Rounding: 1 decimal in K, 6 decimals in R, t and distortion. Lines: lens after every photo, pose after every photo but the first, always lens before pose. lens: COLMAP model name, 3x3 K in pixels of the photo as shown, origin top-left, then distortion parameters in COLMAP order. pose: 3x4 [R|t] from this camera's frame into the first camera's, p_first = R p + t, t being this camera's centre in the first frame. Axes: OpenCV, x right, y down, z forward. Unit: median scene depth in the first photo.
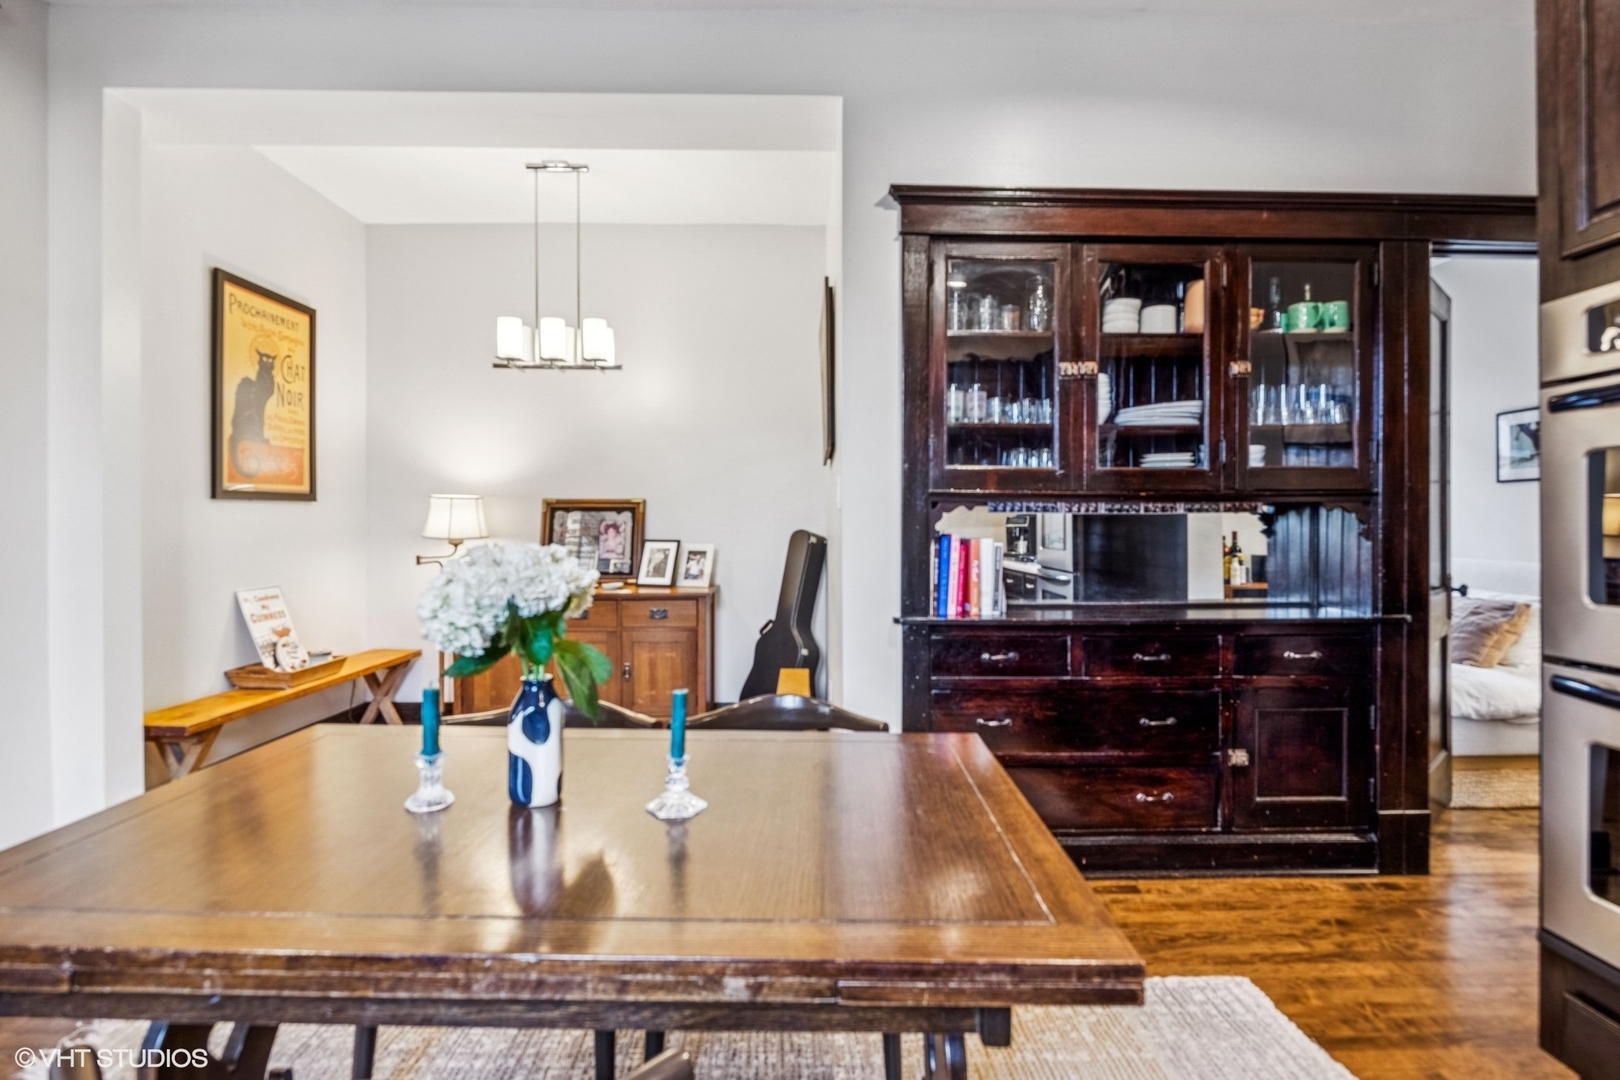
lens RADIAL K [[779.1, 0, 810.2], [0, 779.1, 522.6], [0, 0, 1]] dist [-0.004944, 0.000296]
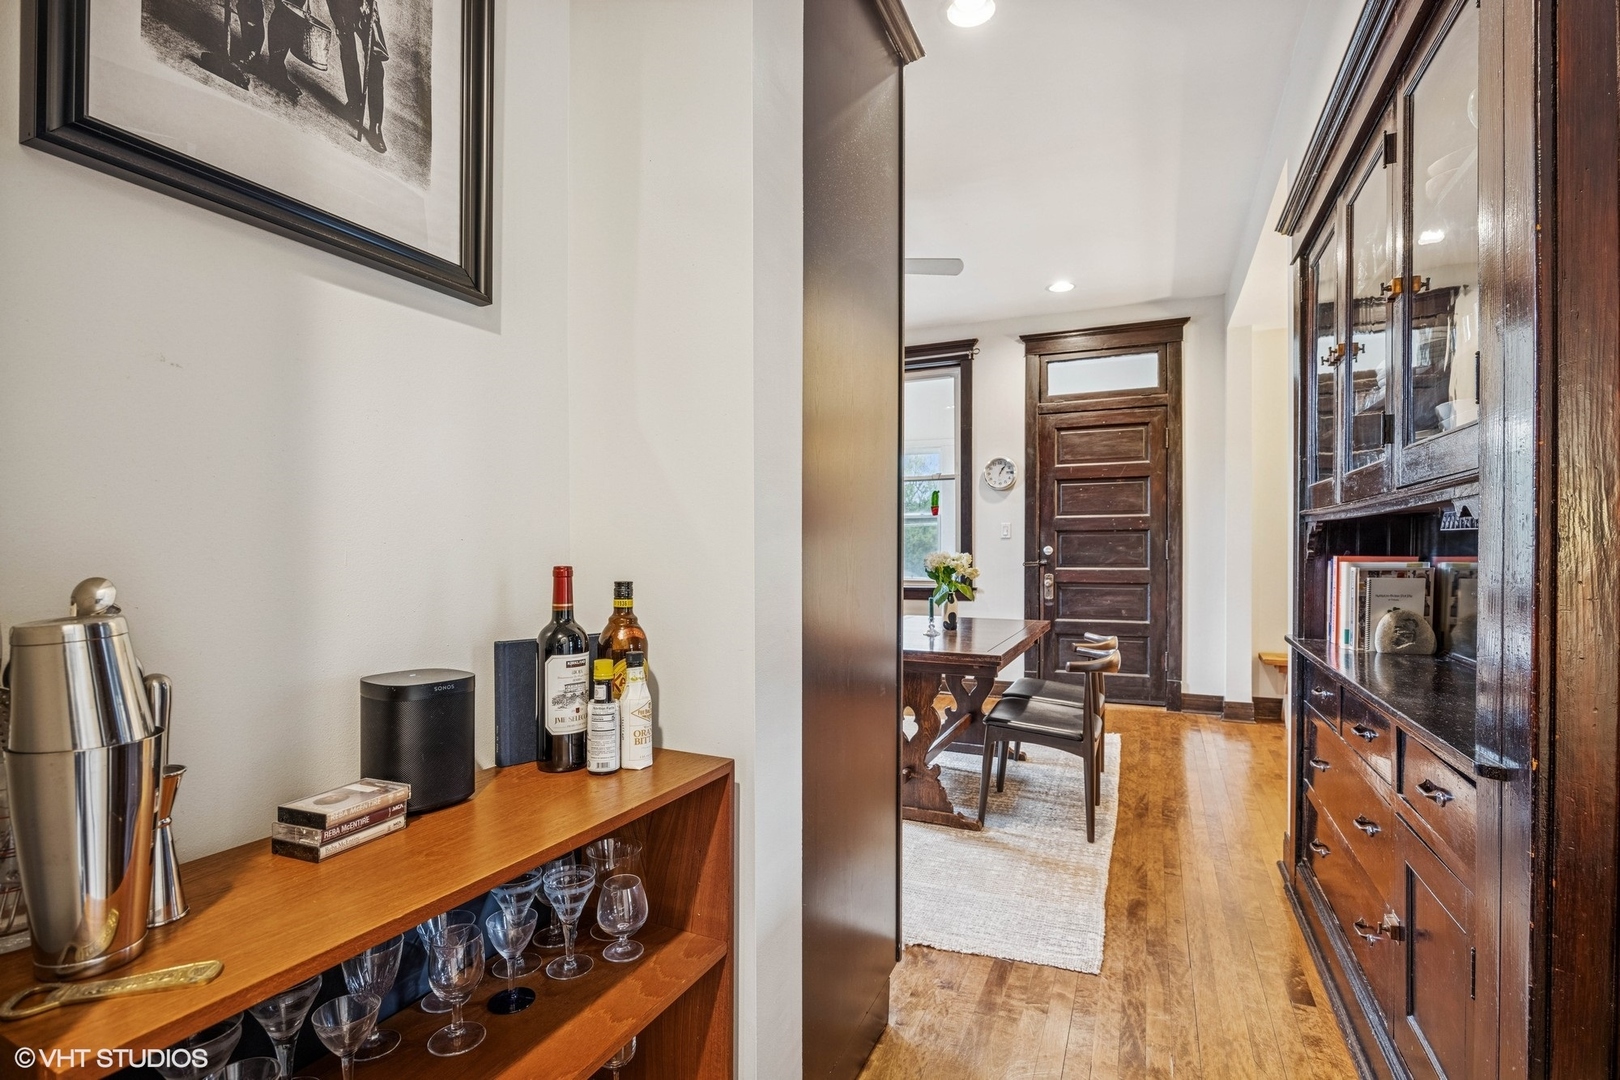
lens RADIAL K [[779.1, 0, 815.8], [0, 779.1, 557.4], [0, 0, 1]] dist [-0.004944, 0.000296]
pose [[-0.398327, 0.013640, -0.917142, 0.963715], [-0.002760, 0.999867, 0.016069, 0.001520], [0.917239, 0.008932, -0.398236, 0.595175]]
